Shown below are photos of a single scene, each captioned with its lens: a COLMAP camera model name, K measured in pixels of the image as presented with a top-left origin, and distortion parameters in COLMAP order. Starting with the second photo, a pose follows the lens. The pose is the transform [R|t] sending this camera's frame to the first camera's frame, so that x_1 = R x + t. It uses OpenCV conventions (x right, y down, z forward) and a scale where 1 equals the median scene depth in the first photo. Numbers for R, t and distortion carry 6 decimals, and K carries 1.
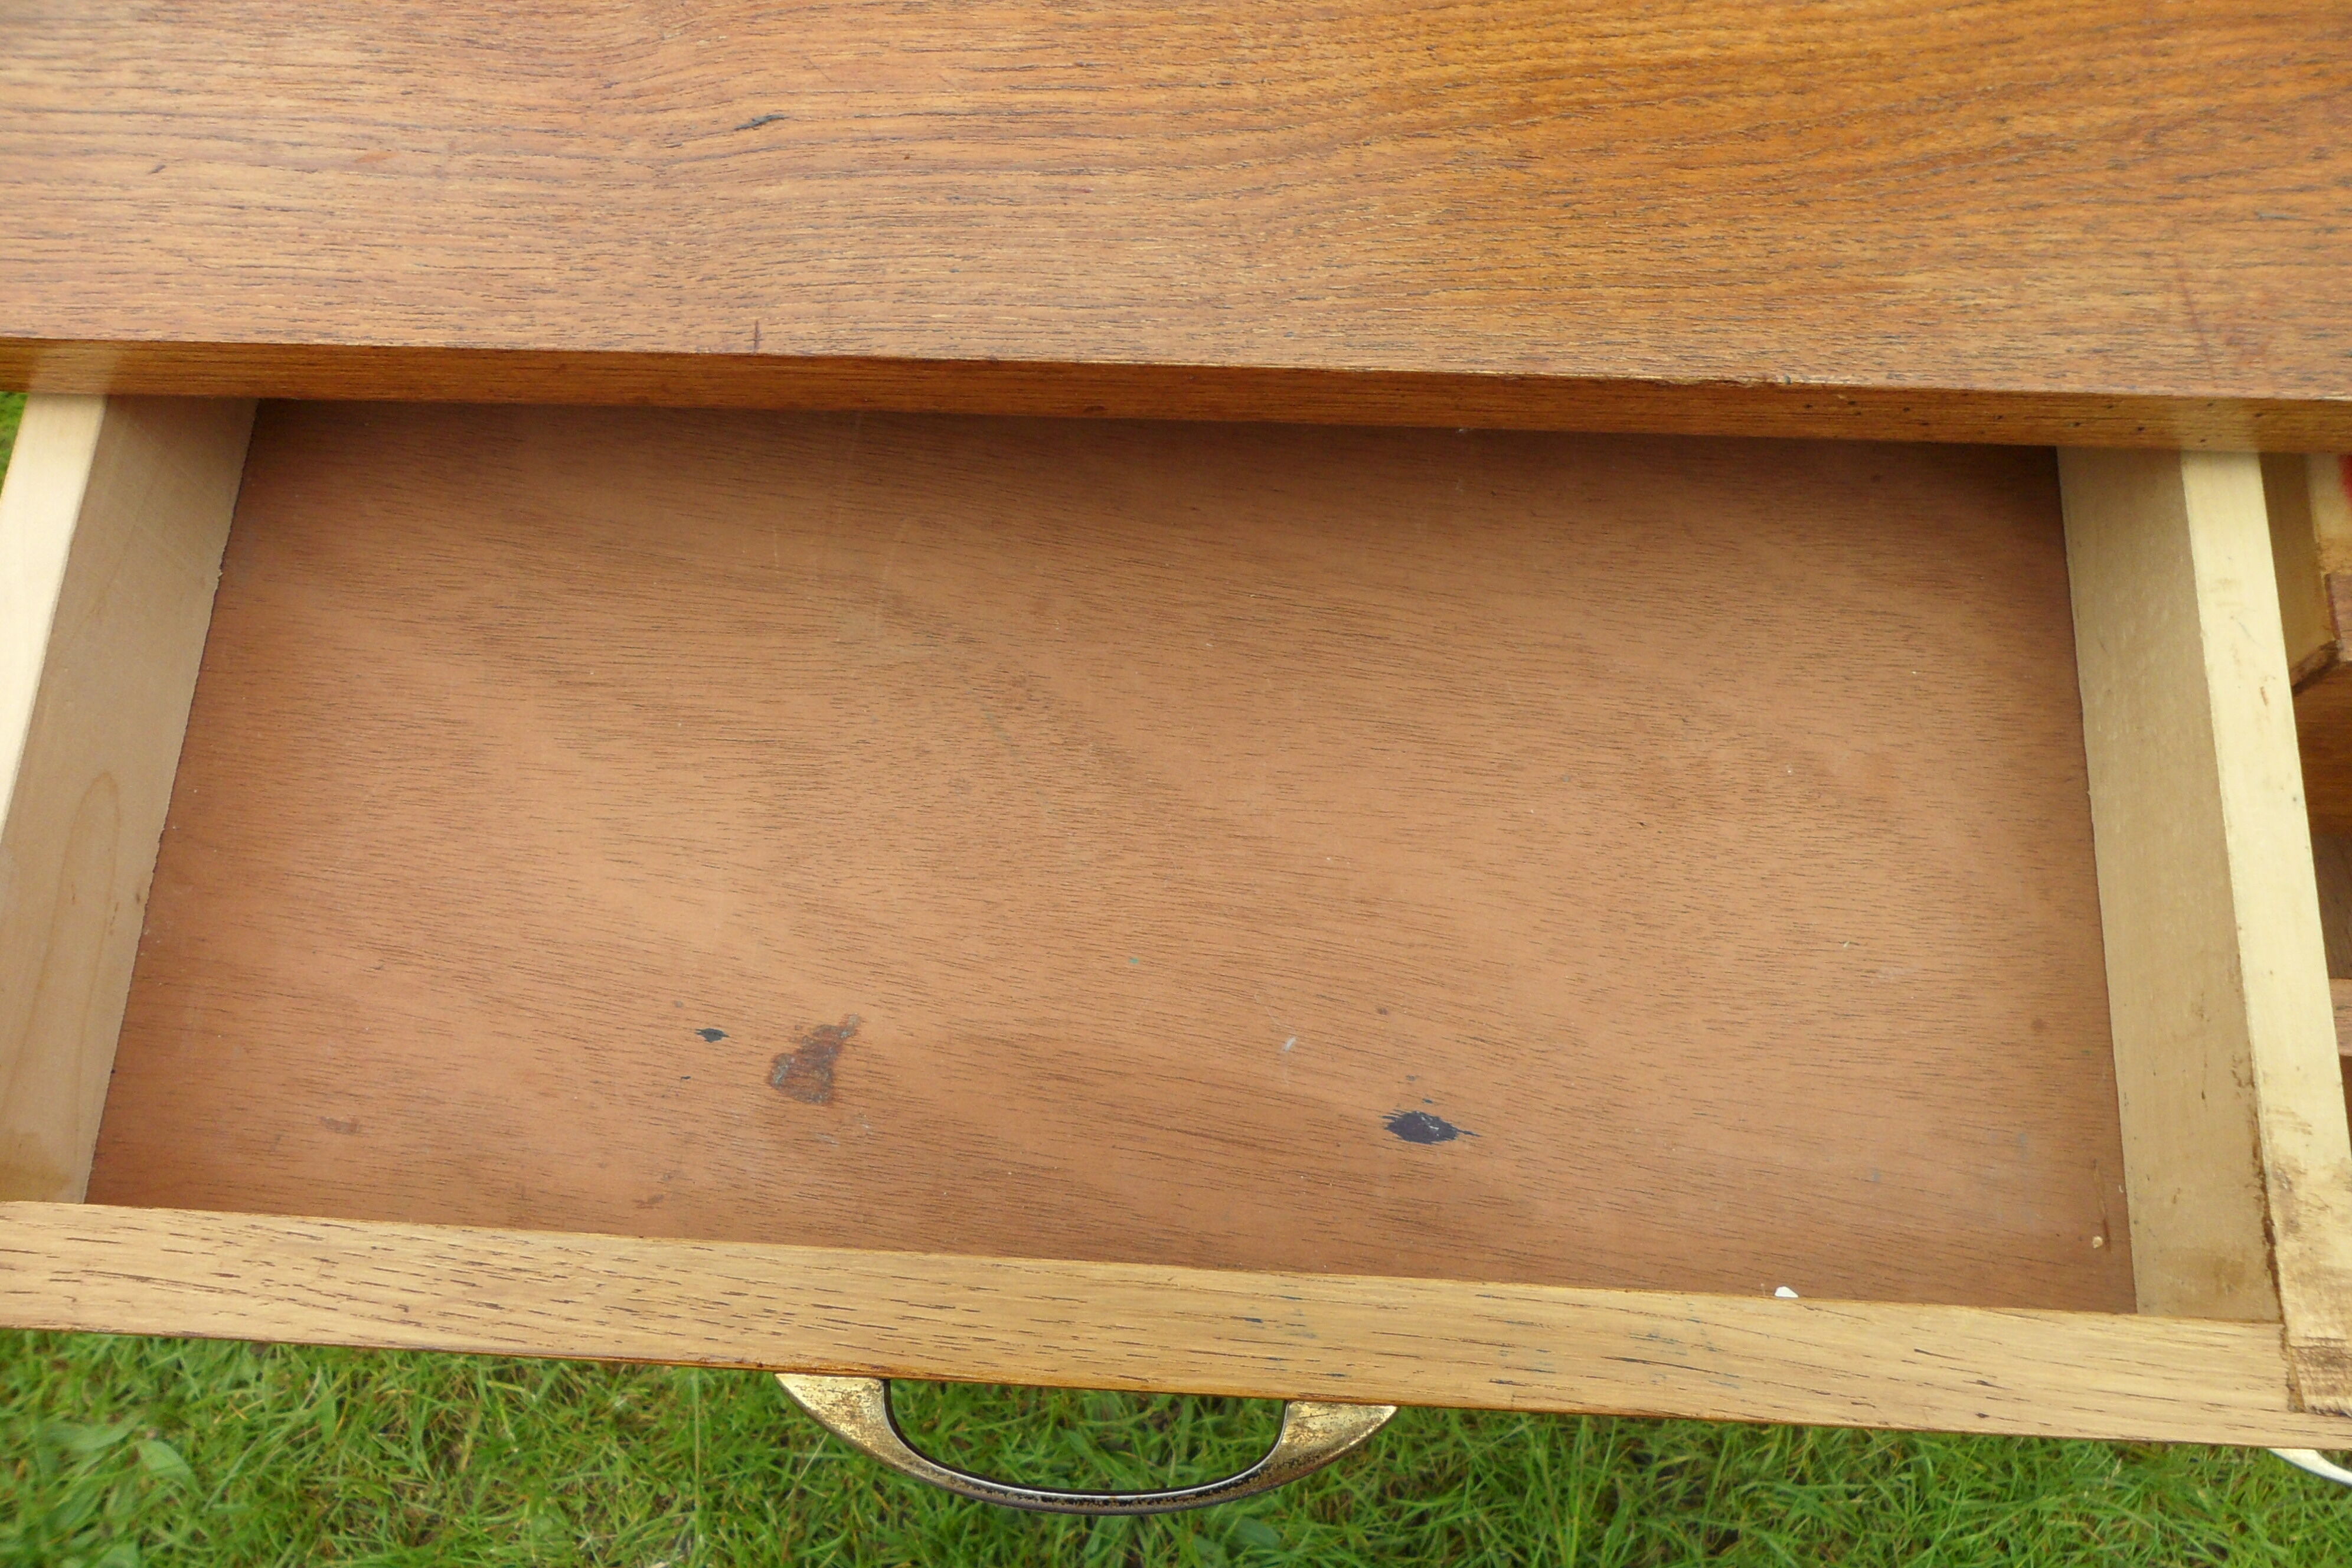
lens RADIAL K [[1914.4, 0, 1185.1], [0, 1914.4, 792.3], [0, 0, 1]] dist [-0.044686, 0.033651]
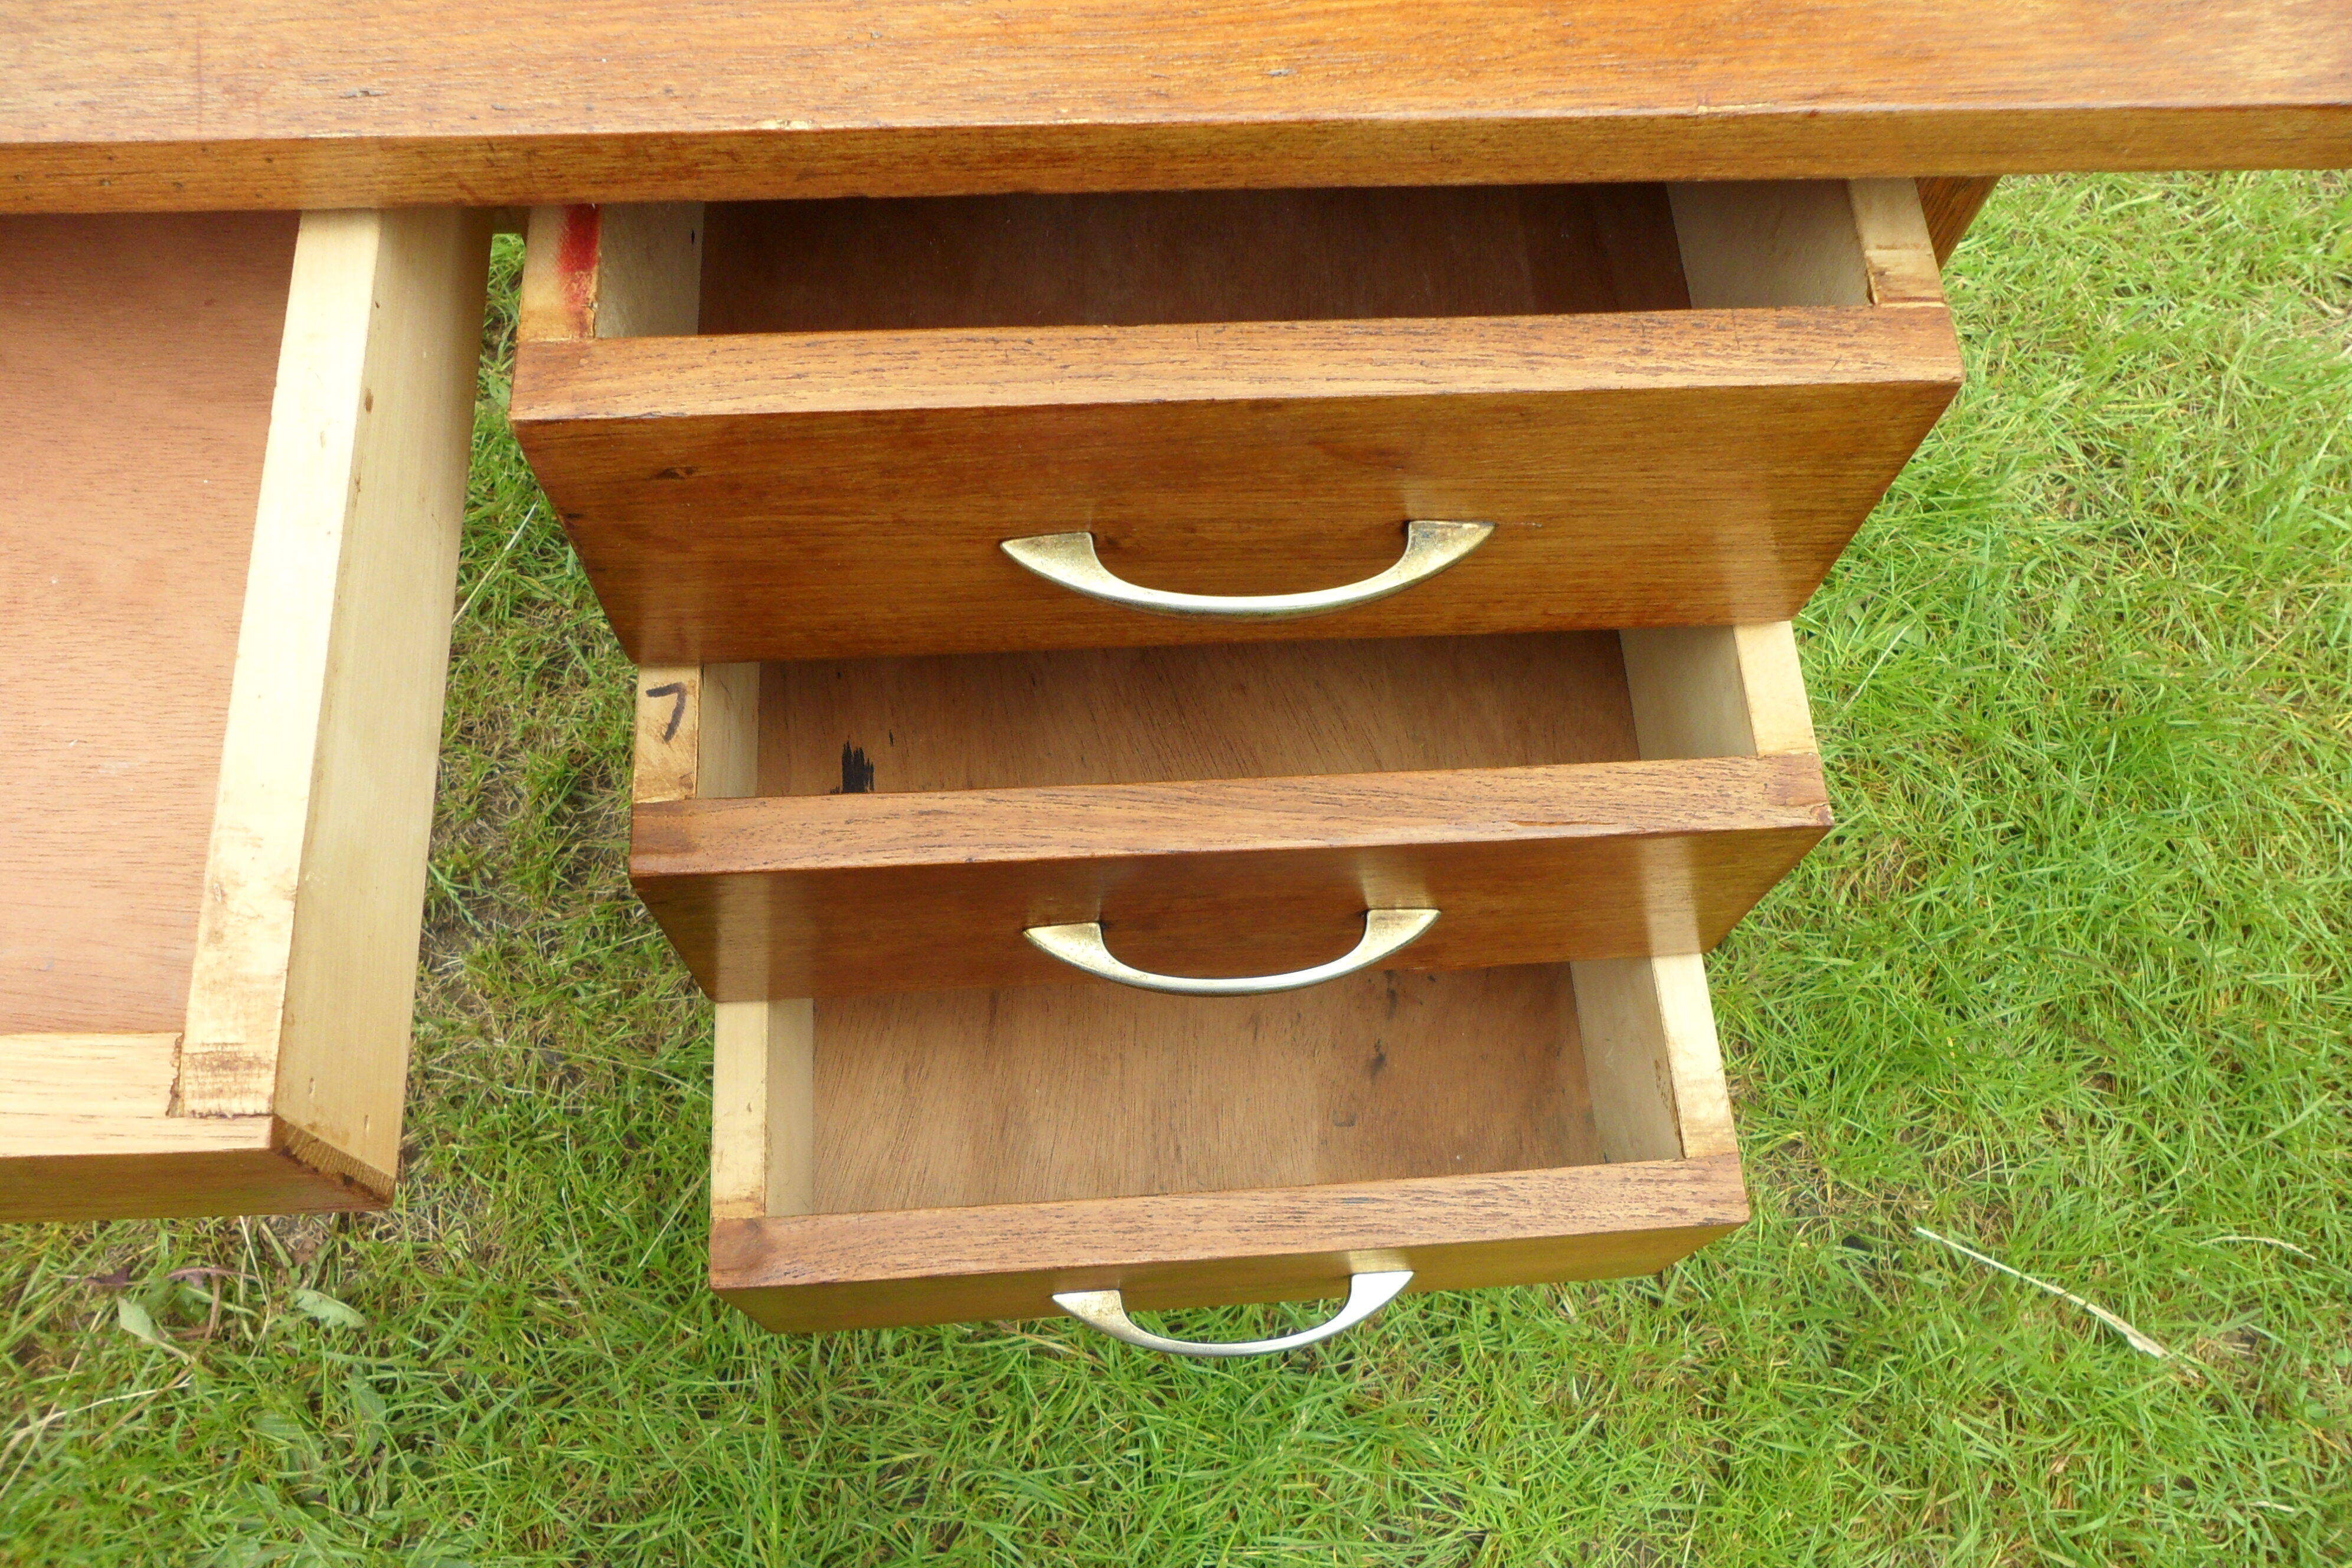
lens RADIAL K [[1914.4, 0, 1185.1], [0, 1914.4, 792.3], [0, 0, 1]] dist [-0.044686, 0.033651]
pose [[0.992335, -0.065500, 0.104793, 0.795309], [0.072386, 0.995365, -0.063312, 0.204193], [-0.100161, 0.070412, 0.992477, -0.028401]]
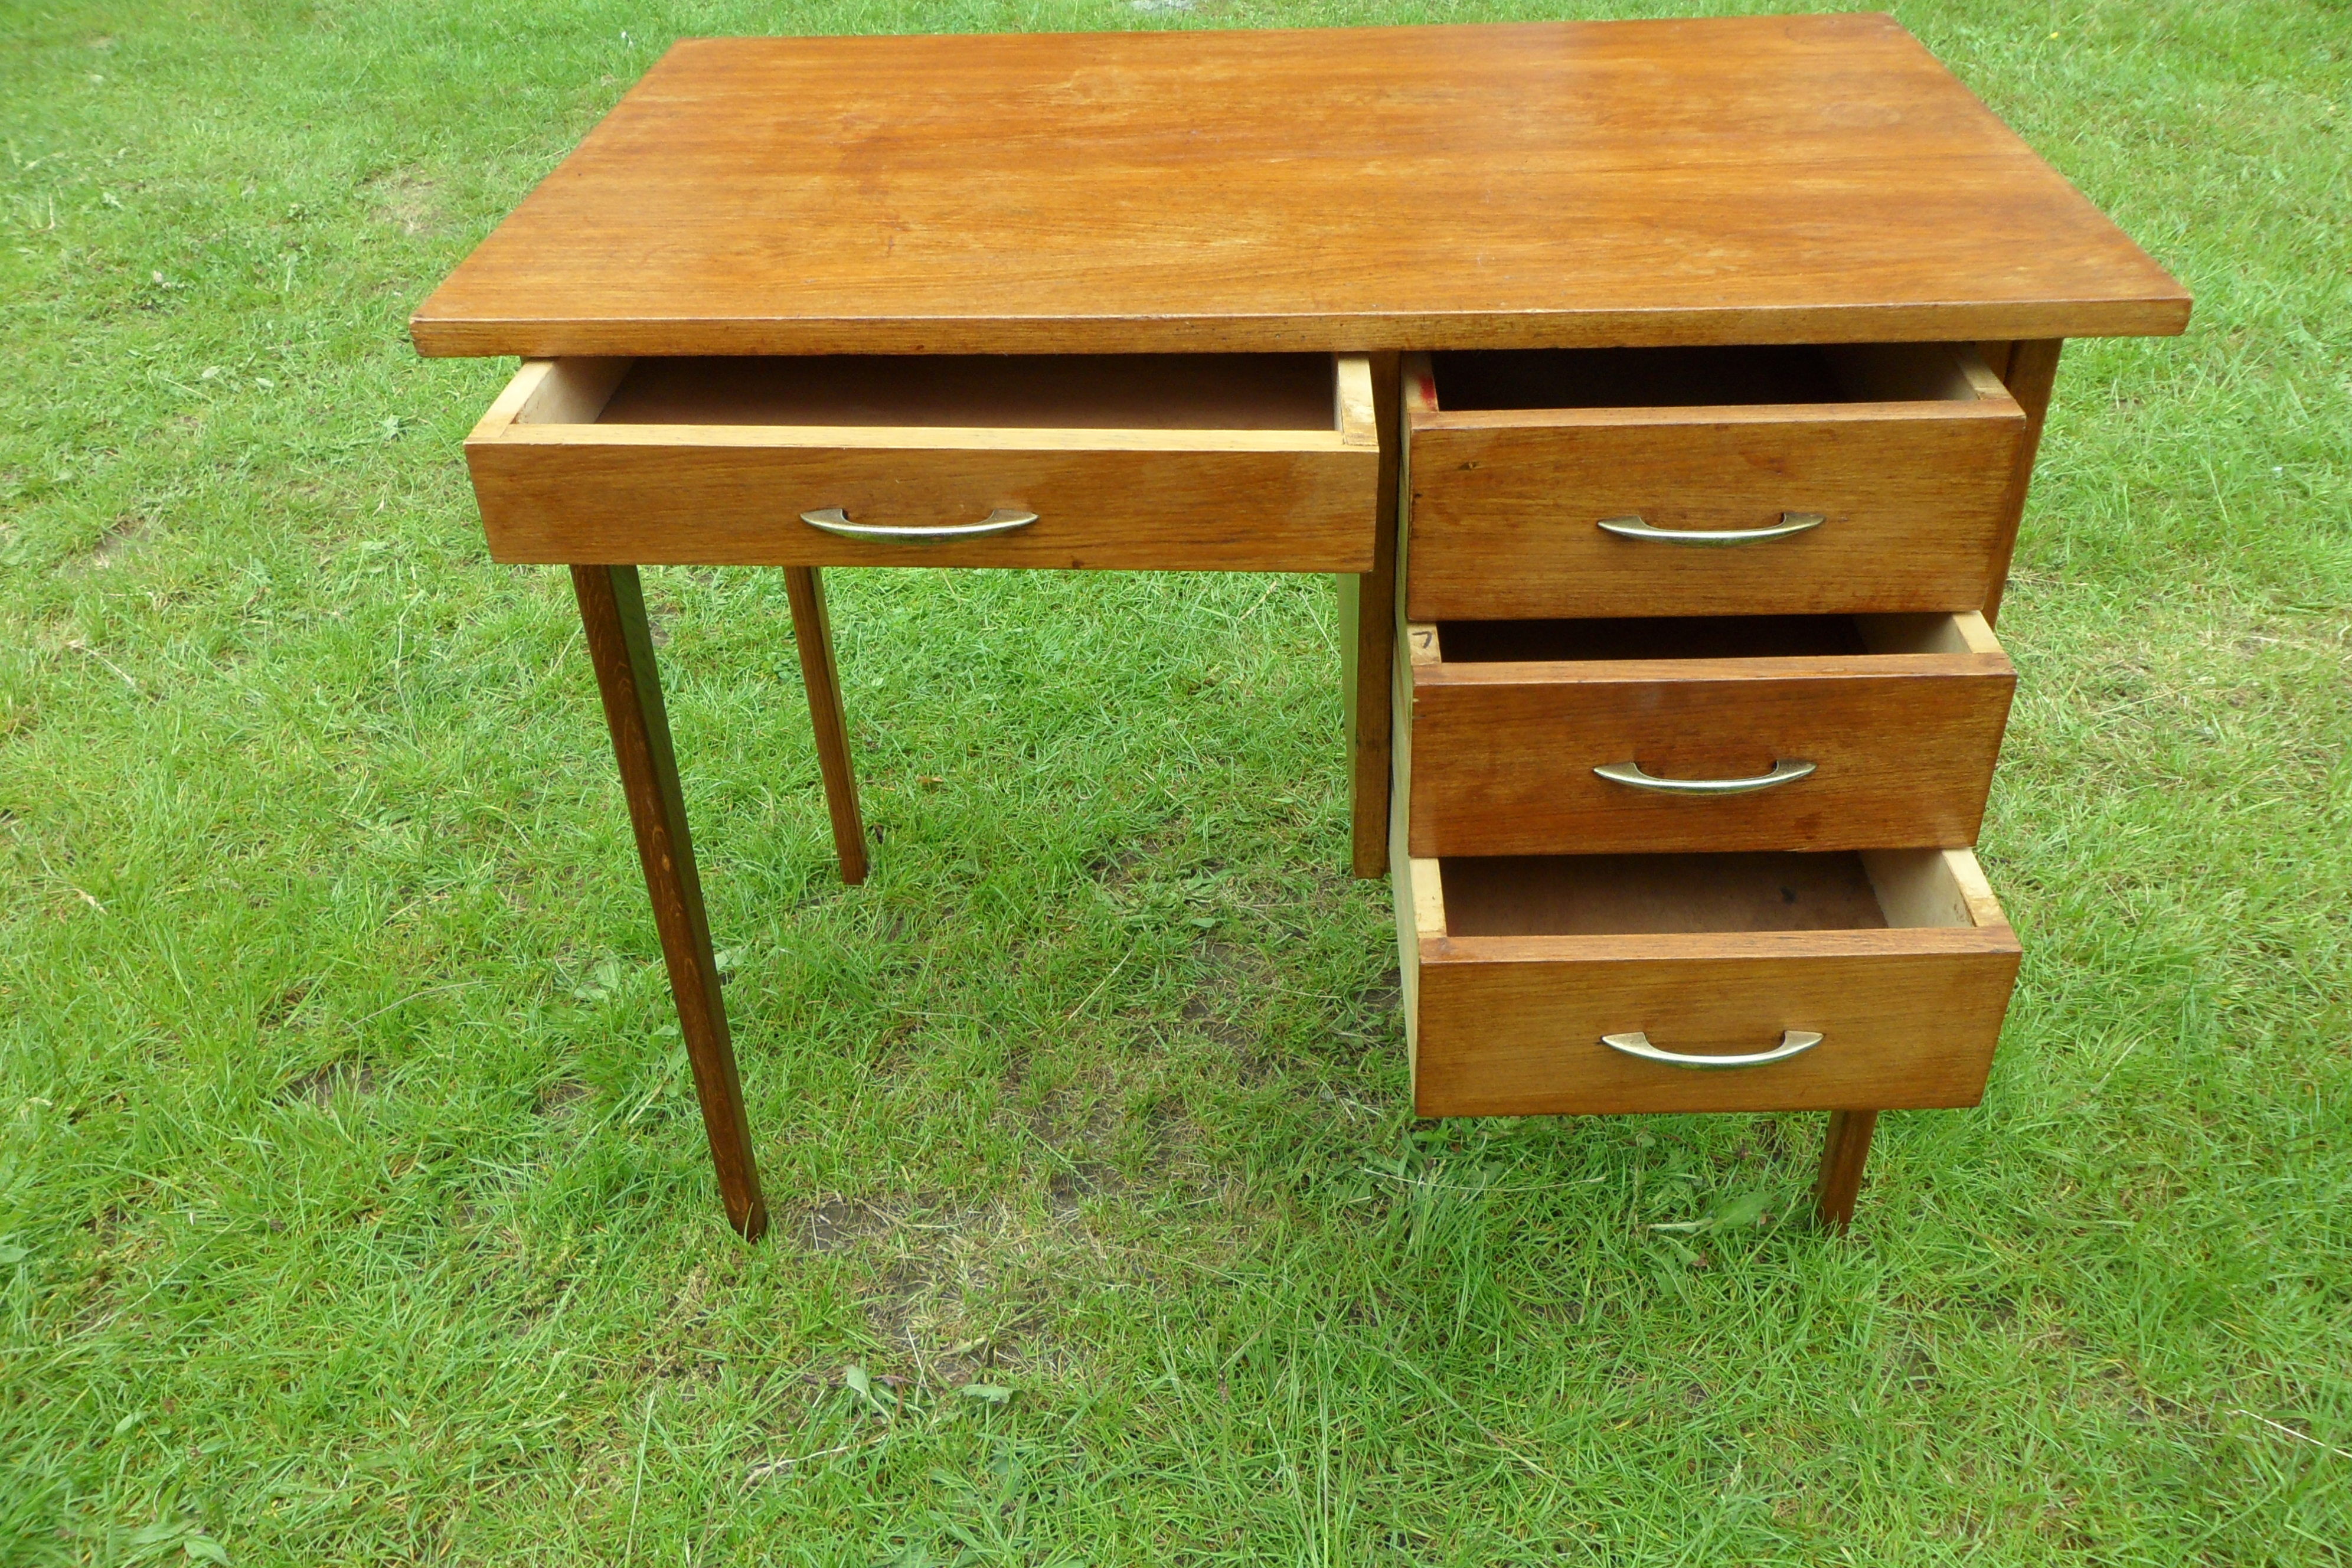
lens RADIAL K [[1914.4, 0, 1185.1], [0, 1914.4, 792.3], [0, 0, 1]] dist [-0.044686, 0.033651]
pose [[0.999878, -0.014582, -0.005577, 0.298289], [0.008678, 0.816073, -0.577883, 1.664311], [0.012978, 0.577764, 0.816101, -0.736306]]
